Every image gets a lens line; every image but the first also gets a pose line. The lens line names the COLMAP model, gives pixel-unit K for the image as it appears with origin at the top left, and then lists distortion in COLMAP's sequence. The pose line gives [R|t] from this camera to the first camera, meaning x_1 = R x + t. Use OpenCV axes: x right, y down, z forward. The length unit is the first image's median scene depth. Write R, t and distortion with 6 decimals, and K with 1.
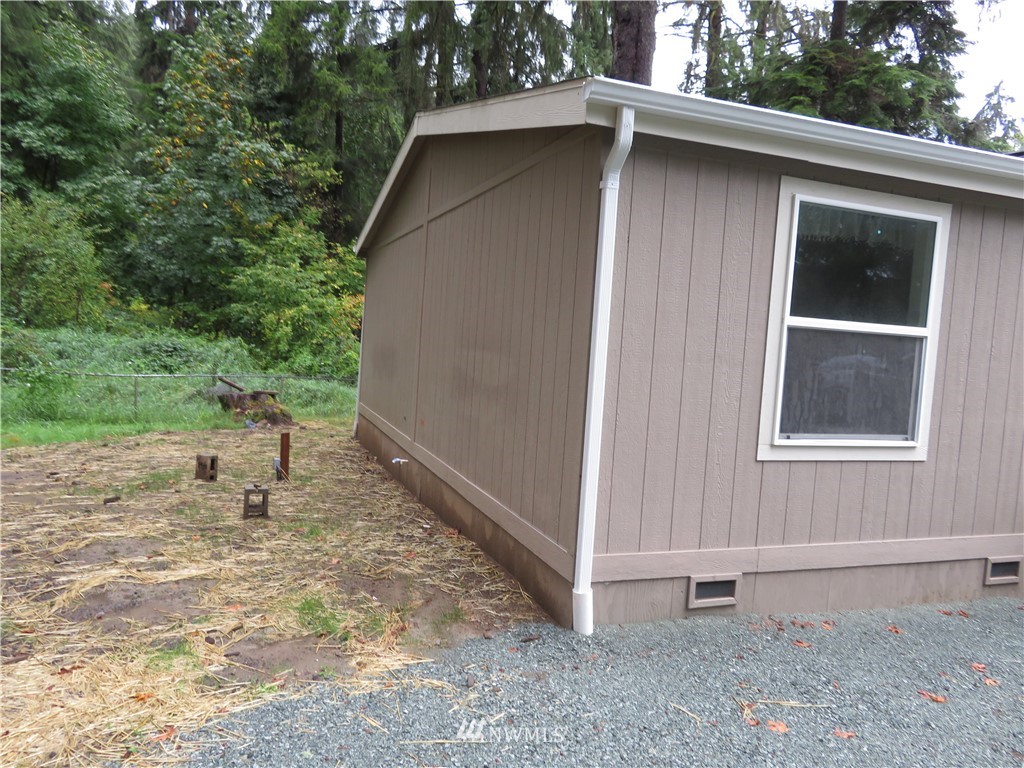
lens RADIAL K [[744.5, 0, 515.2], [0, 744.5, 383.2], [0, 0, 1]] dist [-0.010863, 0.007755]
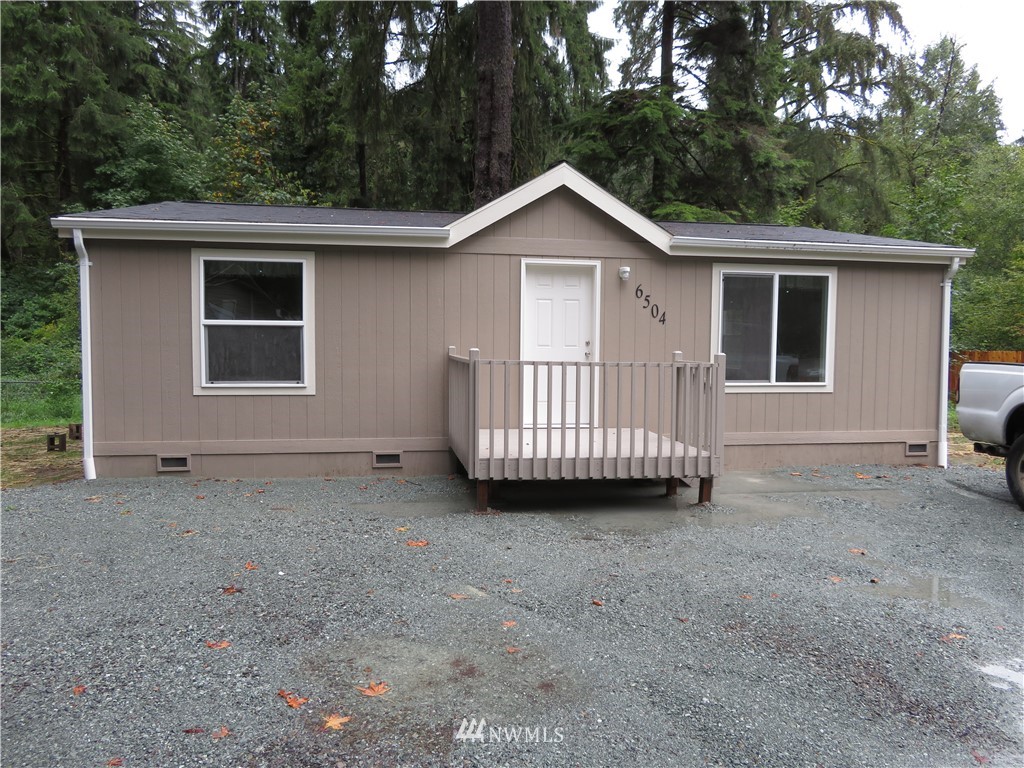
lens RADIAL K [[744.5, 0, 519.0], [0, 744.5, 383.5], [0, 0, 1]] dist [-0.010863, 0.007755]
pose [[0.983909, -0.043368, -0.173328, 1.368756], [0.041571, 0.999038, -0.013987, 0.124734], [0.173768, 0.006557, 0.984765, -0.687463]]
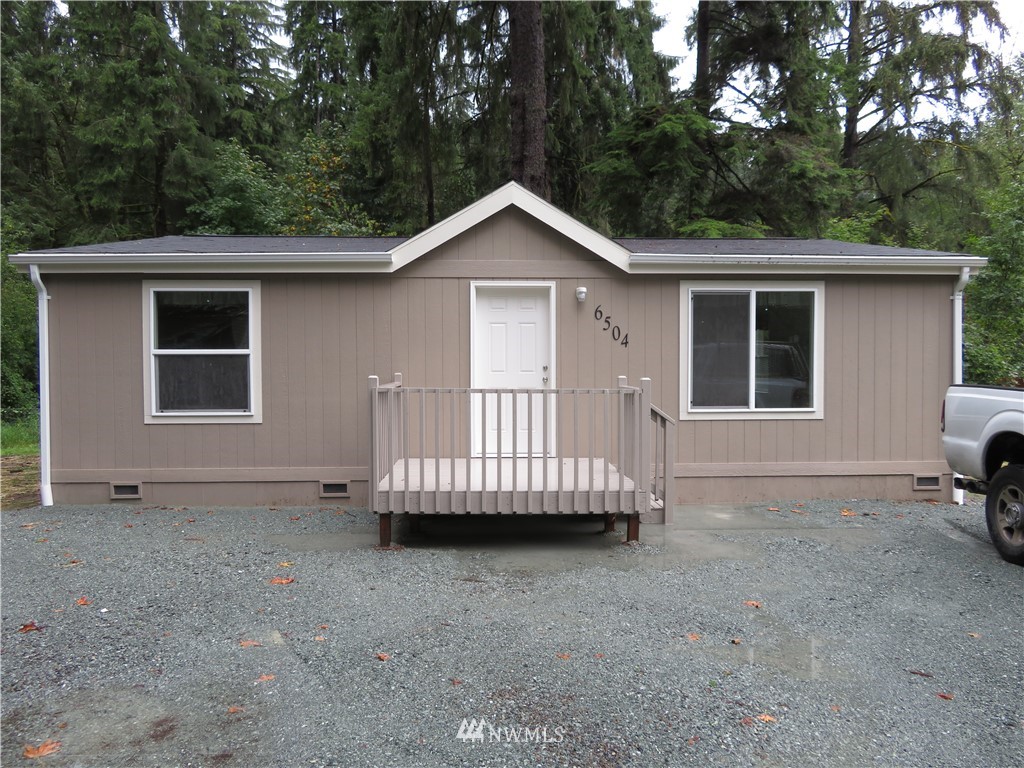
lens RADIAL K [[744.5, 0, 519.0], [0, 744.5, 382.6], [0, 0, 1]] dist [-0.010863, 0.007755]
pose [[0.951956, -0.057576, -0.300774, 1.707615], [0.043596, 0.997643, -0.052992, 0.130801], [0.303116, 0.037333, 0.952222, -0.520769]]
